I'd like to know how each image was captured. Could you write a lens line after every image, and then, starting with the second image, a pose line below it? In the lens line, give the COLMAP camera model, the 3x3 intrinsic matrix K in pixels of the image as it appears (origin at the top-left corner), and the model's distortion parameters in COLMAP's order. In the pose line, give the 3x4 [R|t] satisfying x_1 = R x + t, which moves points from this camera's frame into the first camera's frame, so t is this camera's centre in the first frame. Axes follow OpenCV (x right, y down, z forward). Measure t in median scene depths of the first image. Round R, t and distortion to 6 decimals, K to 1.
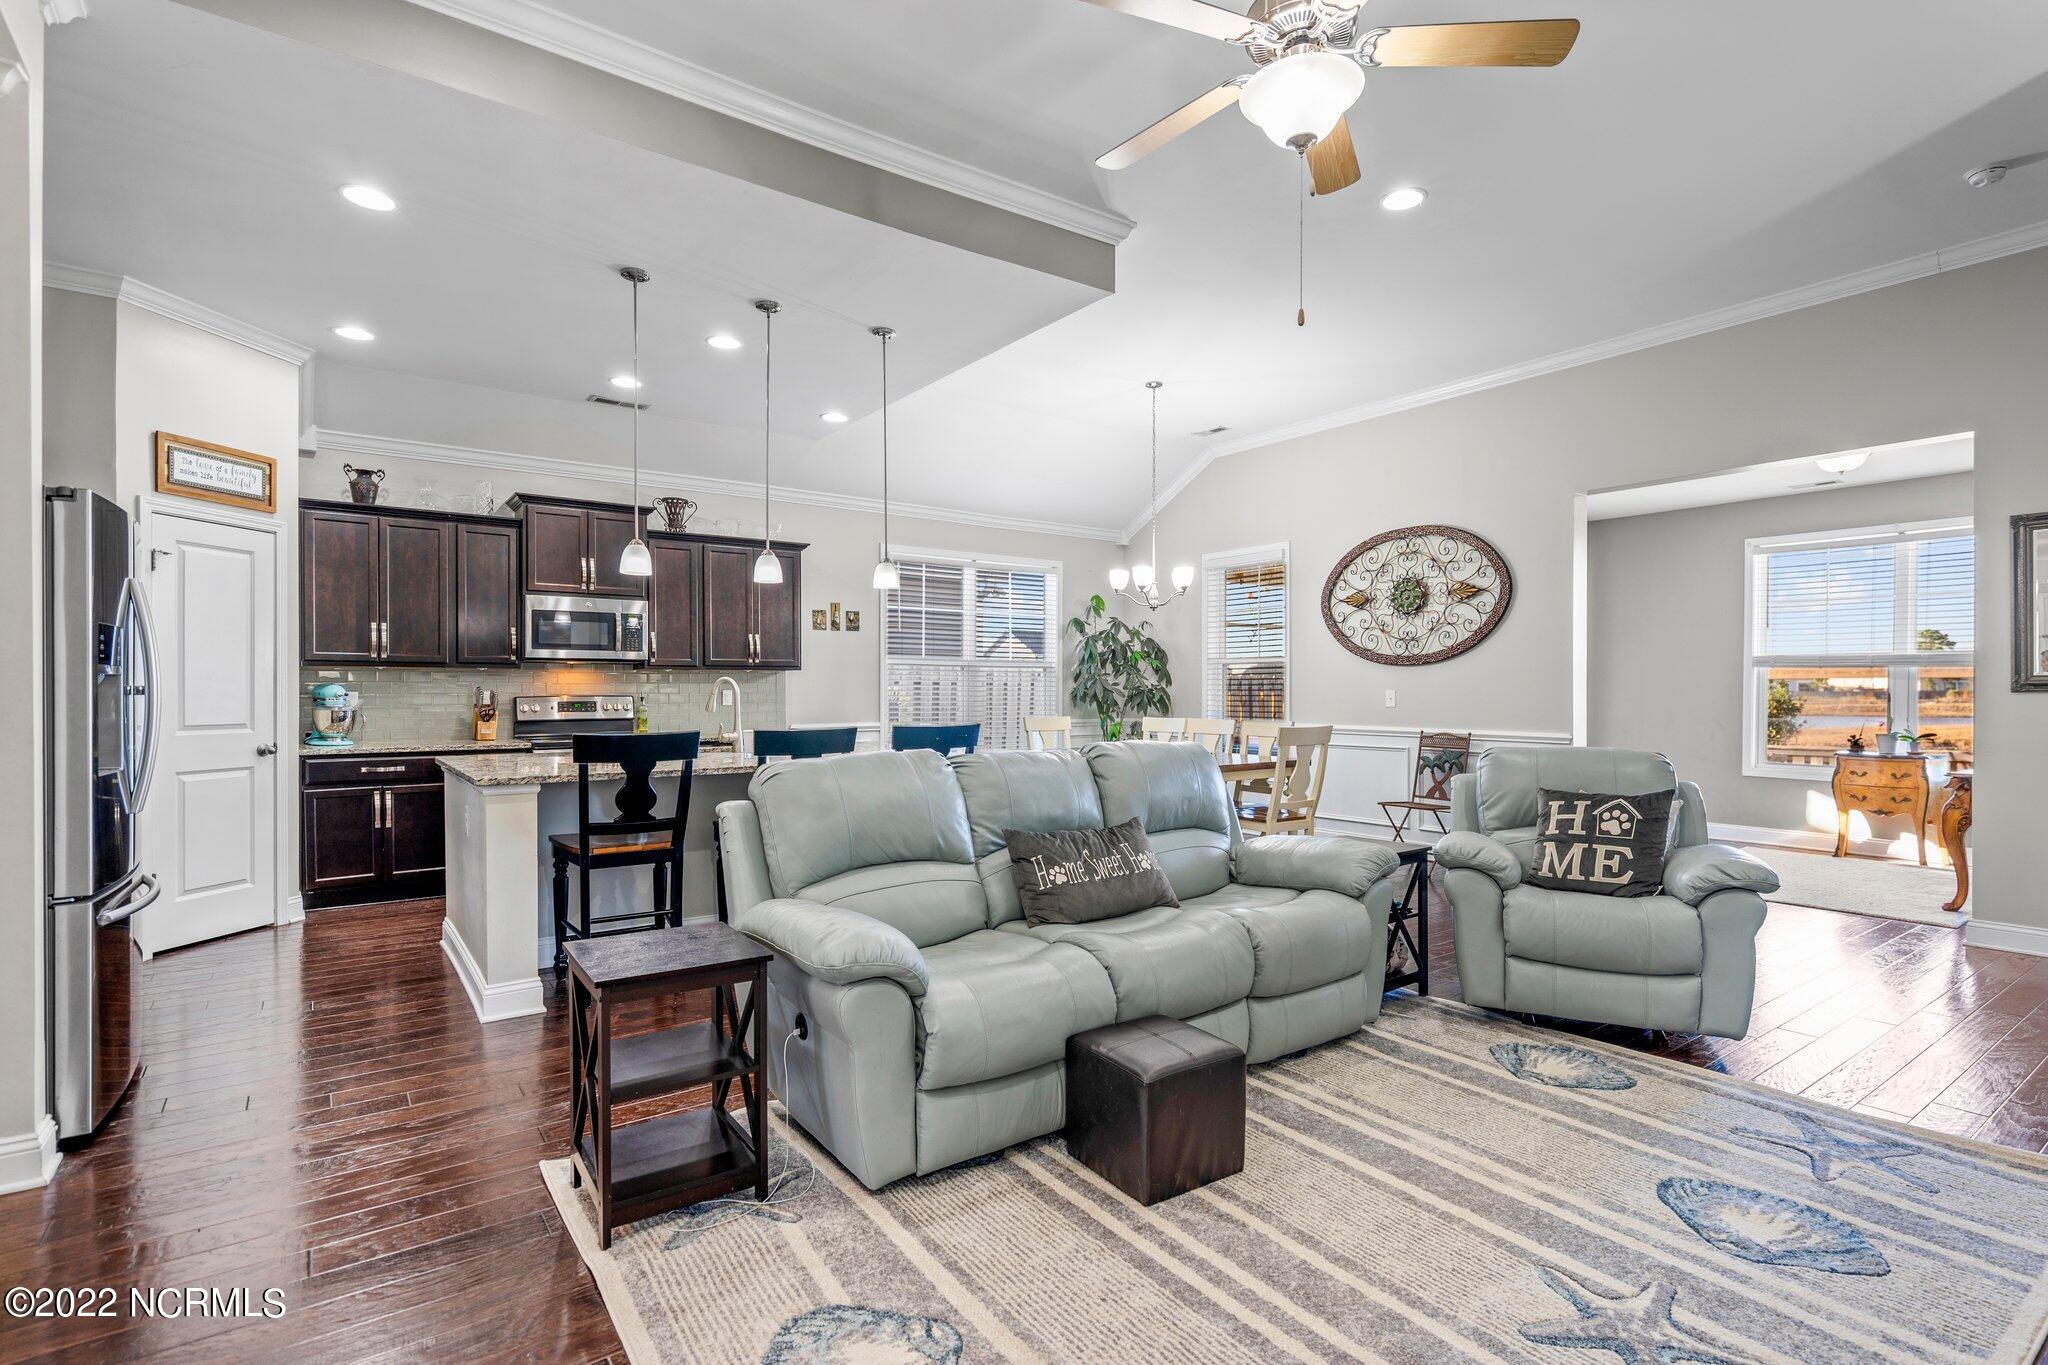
lens RADIAL K [[982.3, 0, 1019.2], [0, 982.3, 691.3], [0, 0, 1]] dist [0.010086, 0.000664]
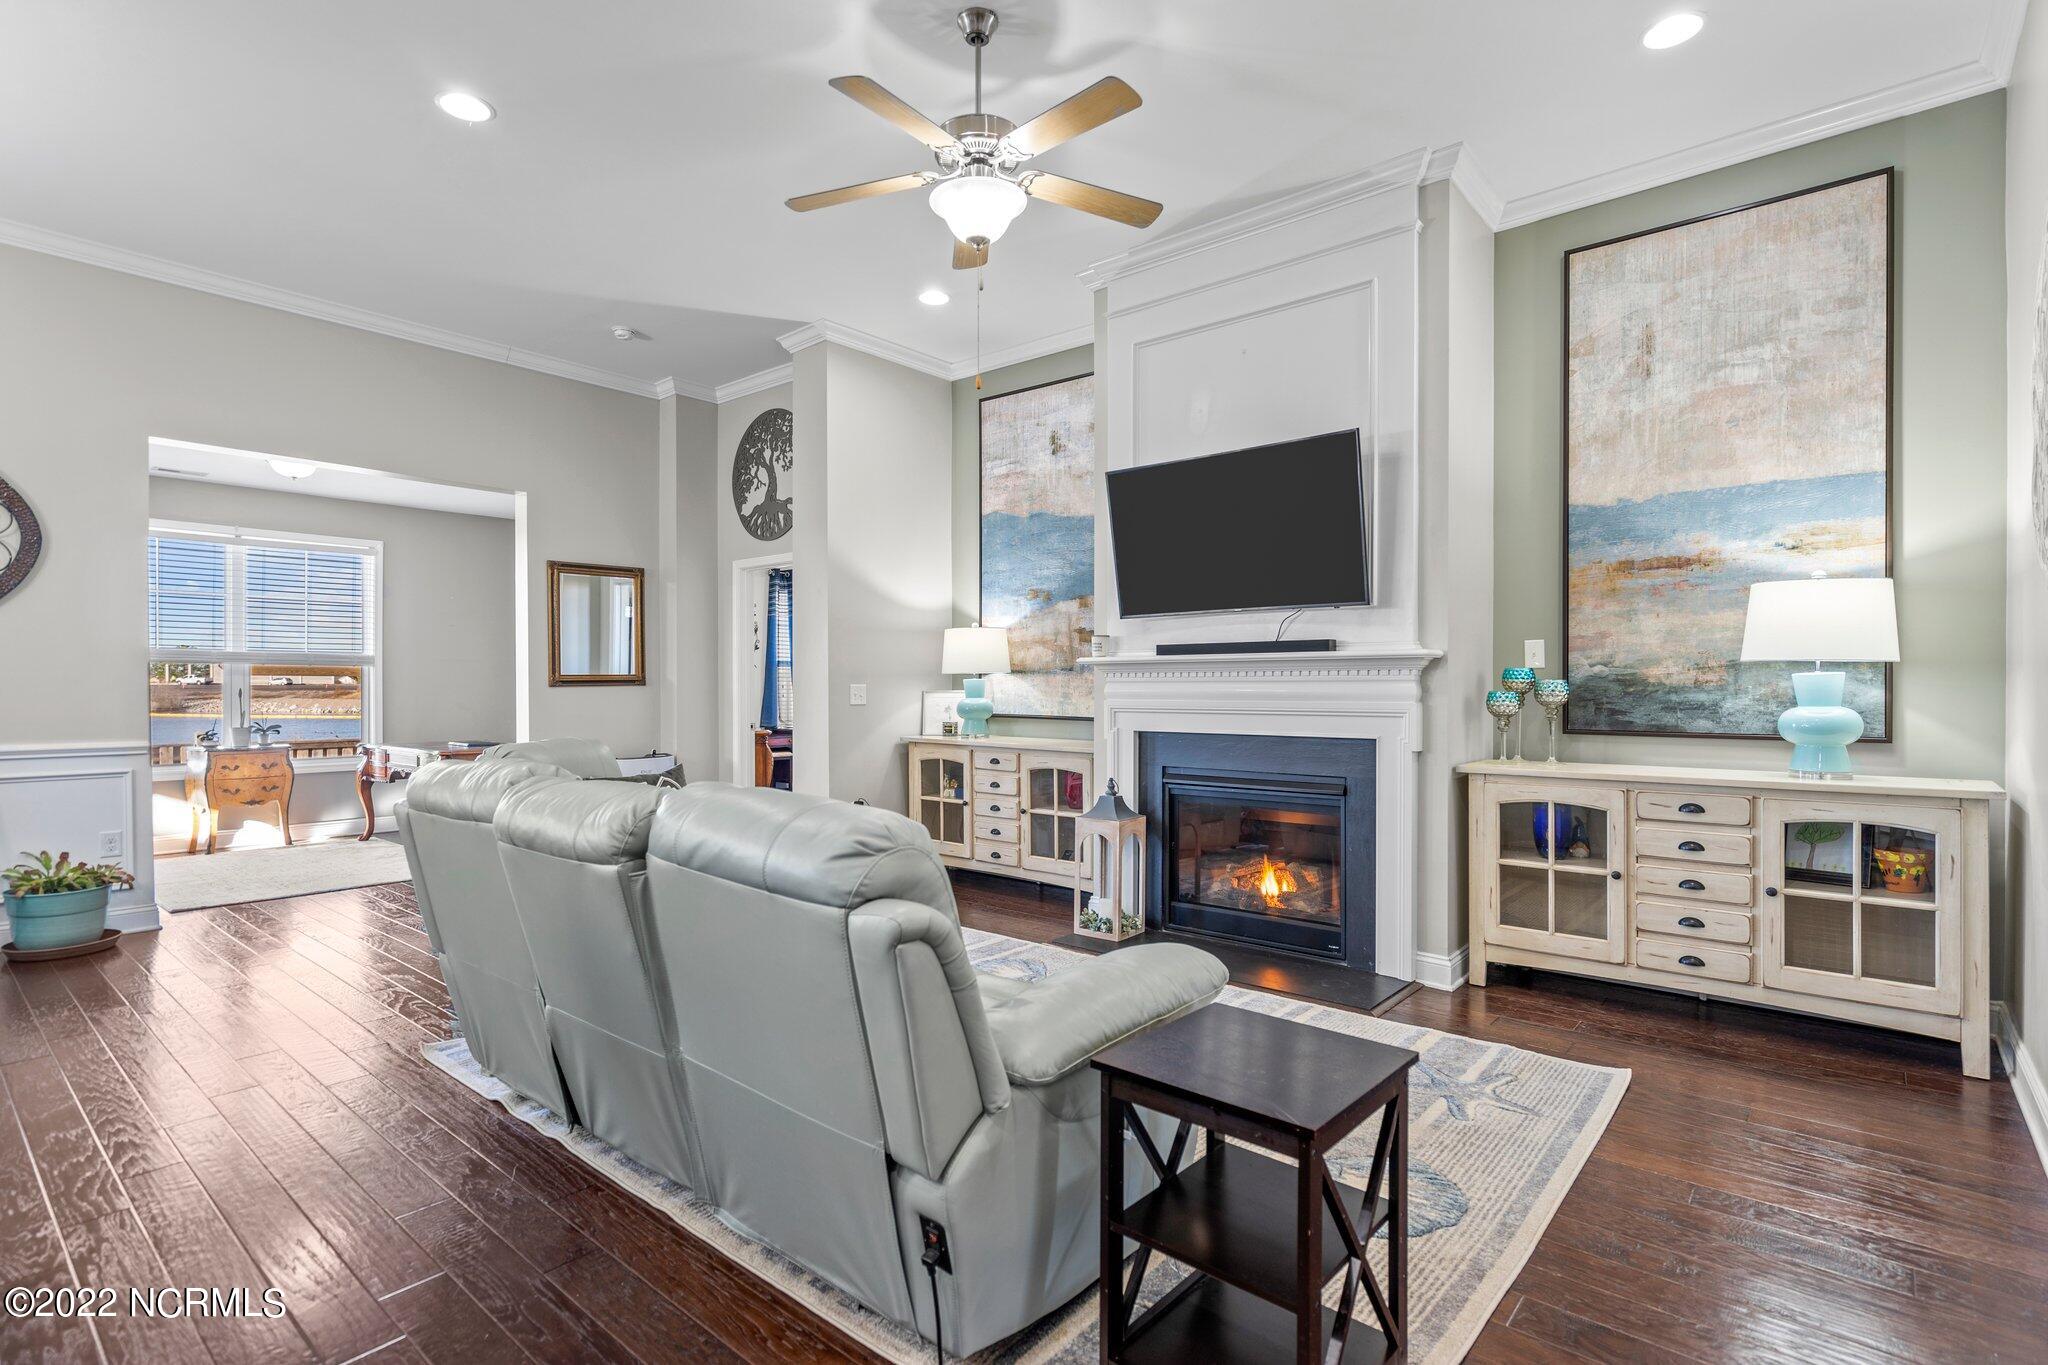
lens RADIAL K [[982.3, 0, 1017.7], [0, 982.3, 685.5], [0, 0, 1]] dist [0.010086, 0.000664]
pose [[-0.234850, -0.001615, 0.972030, -0.355425], [0.004480, 0.999986, 0.002744, -0.000759], [-0.972021, 0.004999, -0.234839, 0.482172]]
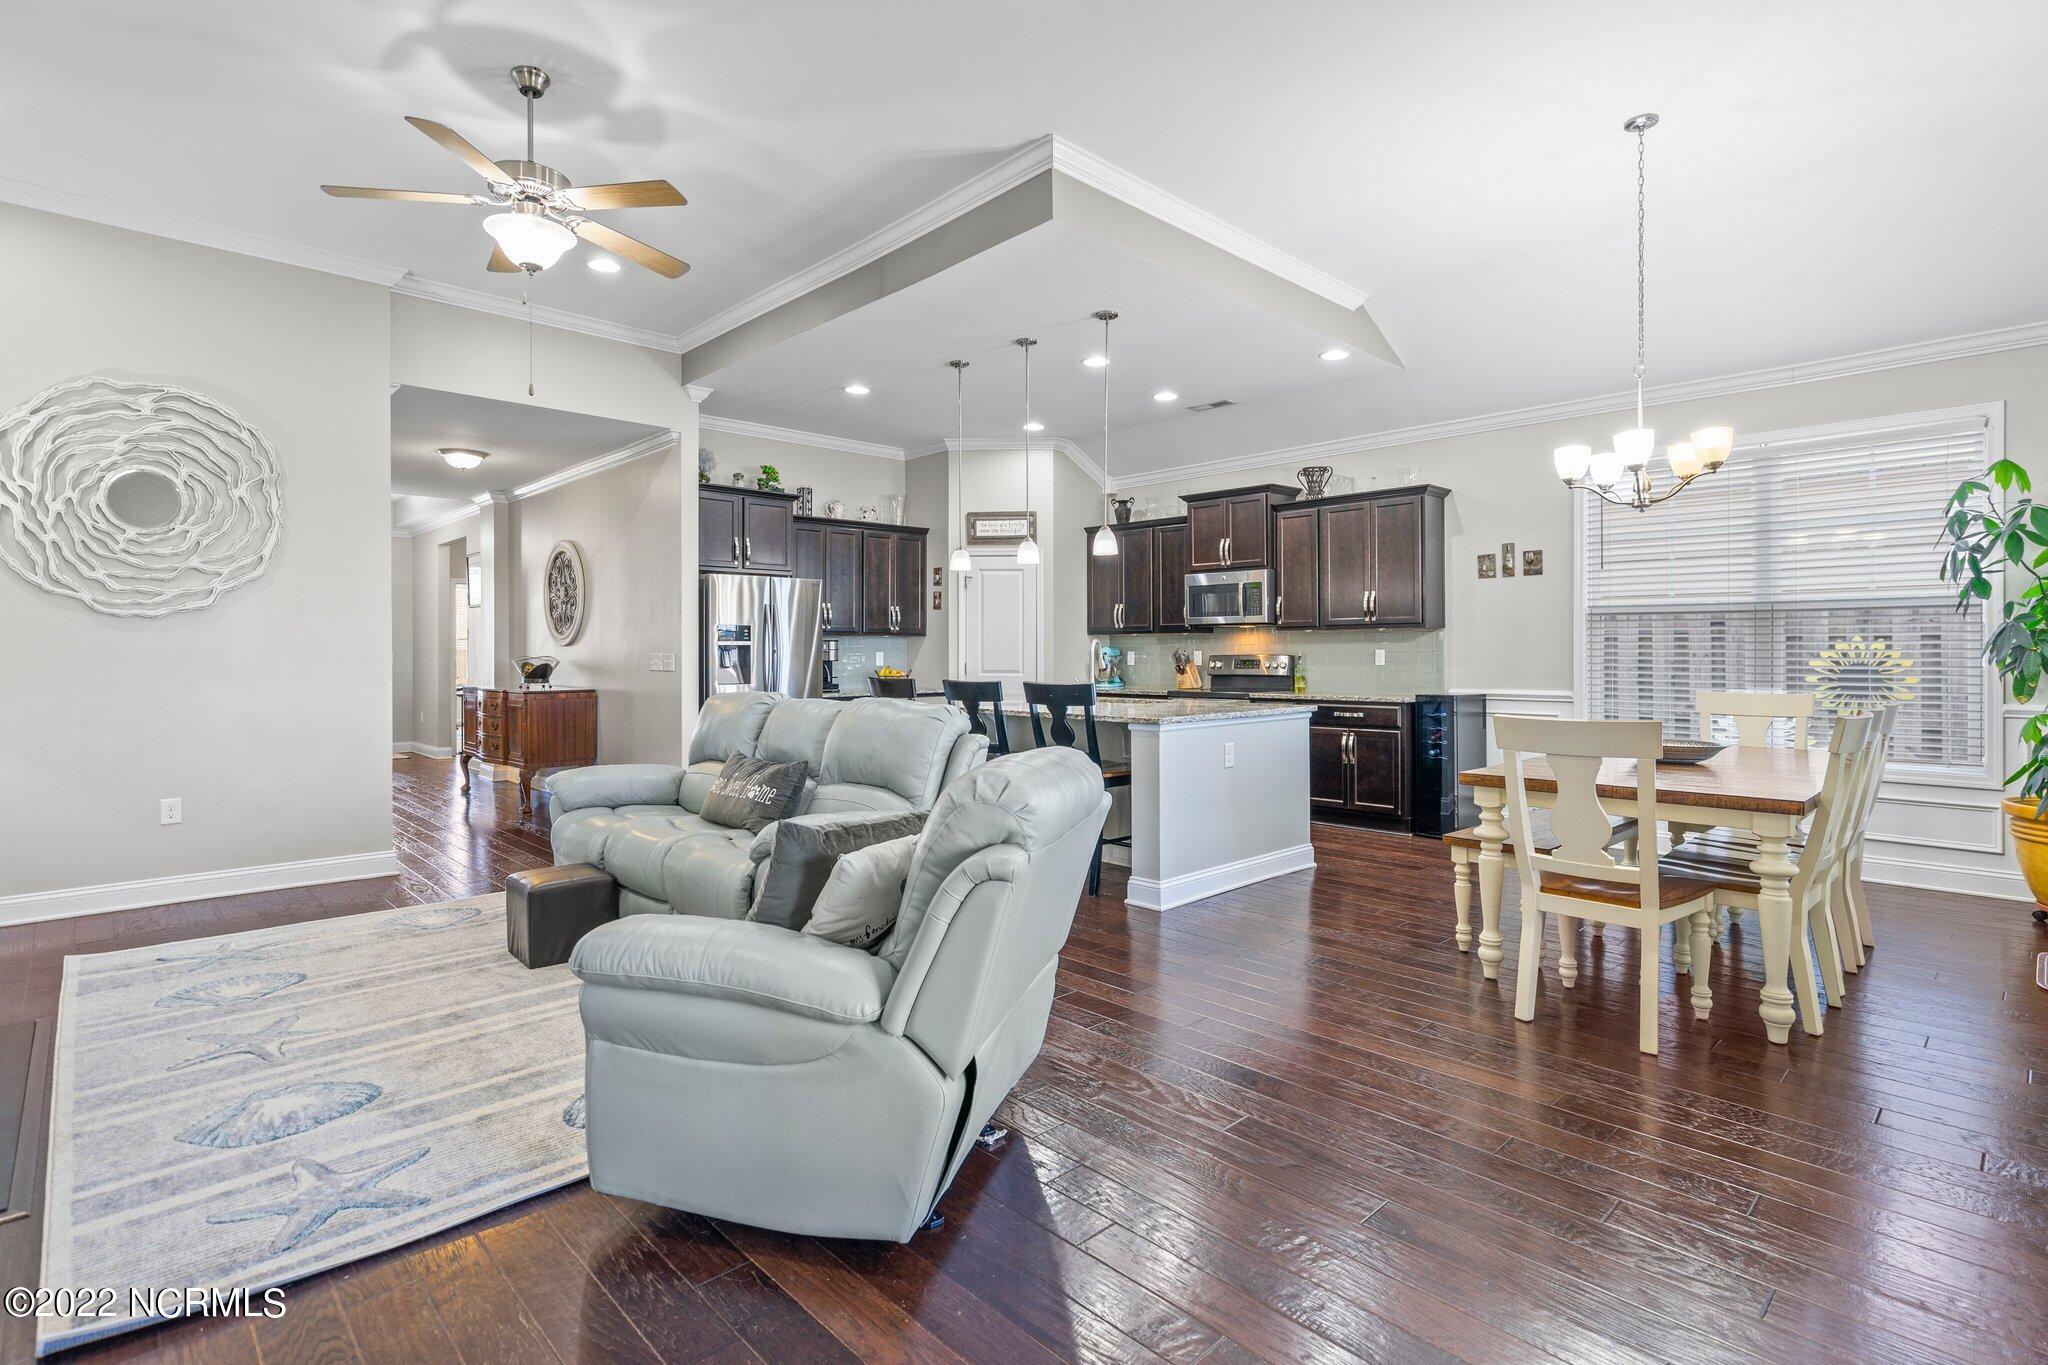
lens RADIAL K [[982.3, 0, 1012.7], [0, 982.3, 653.1], [0, 0, 1]] dist [0.010086, 0.000664]
pose [[0.135900, 0.004419, -0.990713, 0.693920], [0.000529, 0.999990, 0.004533, -0.002799], [0.990722, -0.001140, 0.135896, 0.580651]]
